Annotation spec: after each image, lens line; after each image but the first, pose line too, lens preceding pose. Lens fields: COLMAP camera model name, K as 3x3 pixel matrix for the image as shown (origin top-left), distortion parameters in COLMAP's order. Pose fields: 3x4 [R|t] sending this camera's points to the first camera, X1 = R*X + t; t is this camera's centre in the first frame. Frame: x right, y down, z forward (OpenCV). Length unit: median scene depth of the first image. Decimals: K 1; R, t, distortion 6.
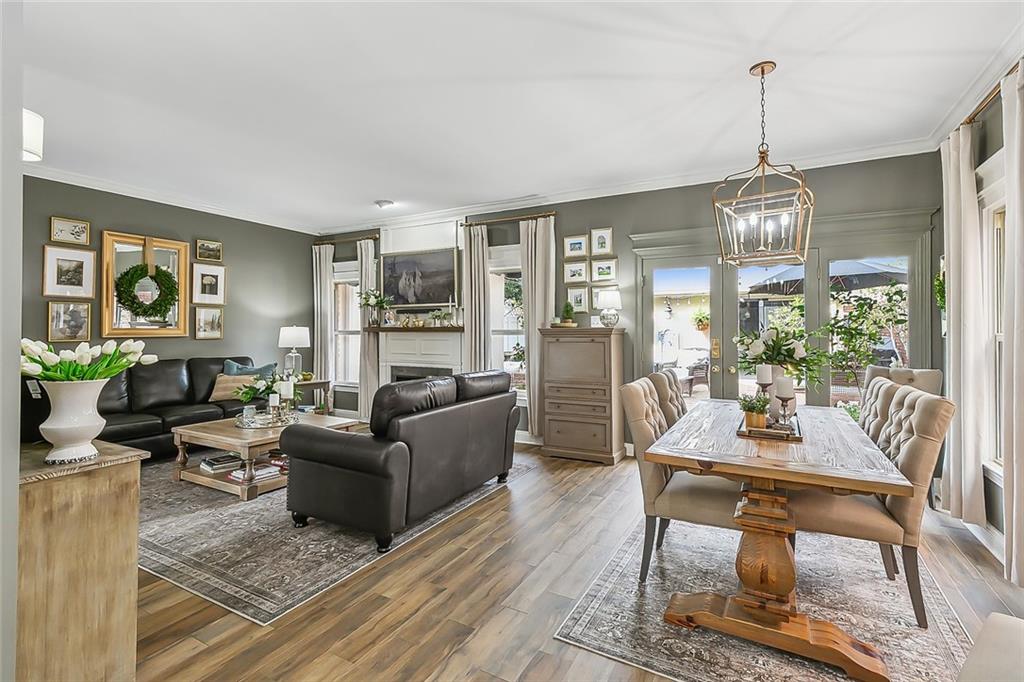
lens RADIAL K [[465.0, 0, 544.9], [0, 465.0, 320.7], [0, 0, 1]] dist [0.002945, -0.000029]
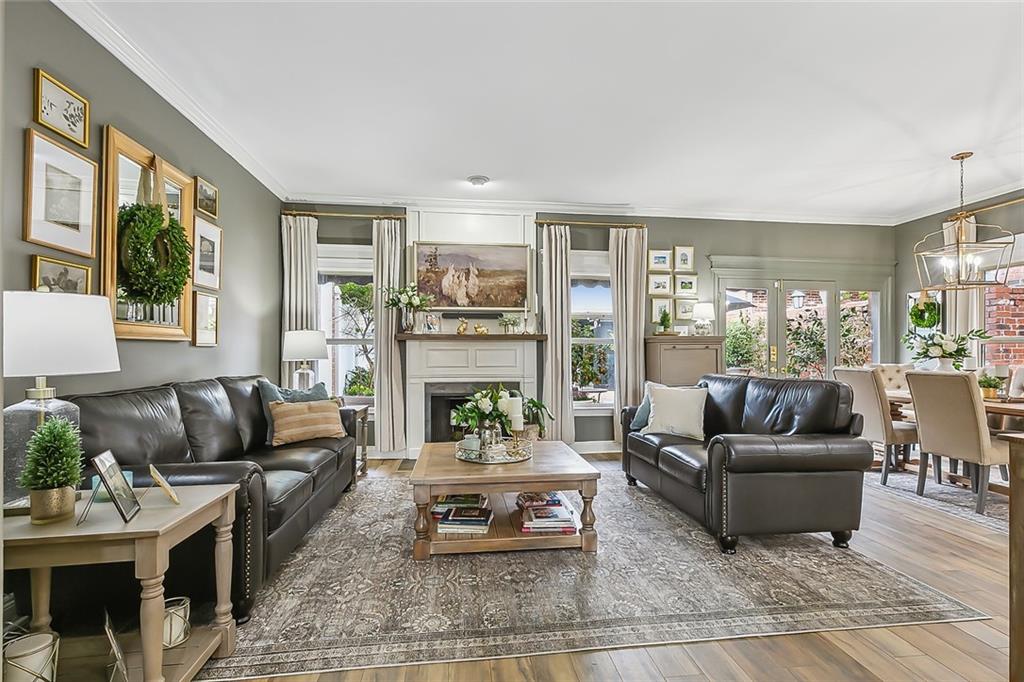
lens RADIAL K [[465.0, 0, 516.7], [0, 465.0, 349.2], [0, 0, 1]] dist [0.002945, -0.000029]
pose [[0.824319, 0.001923, 0.566122, -0.747540], [-0.011095, 0.999857, 0.012759, 0.031207], [-0.566017, -0.016799, 0.824223, 0.286352]]
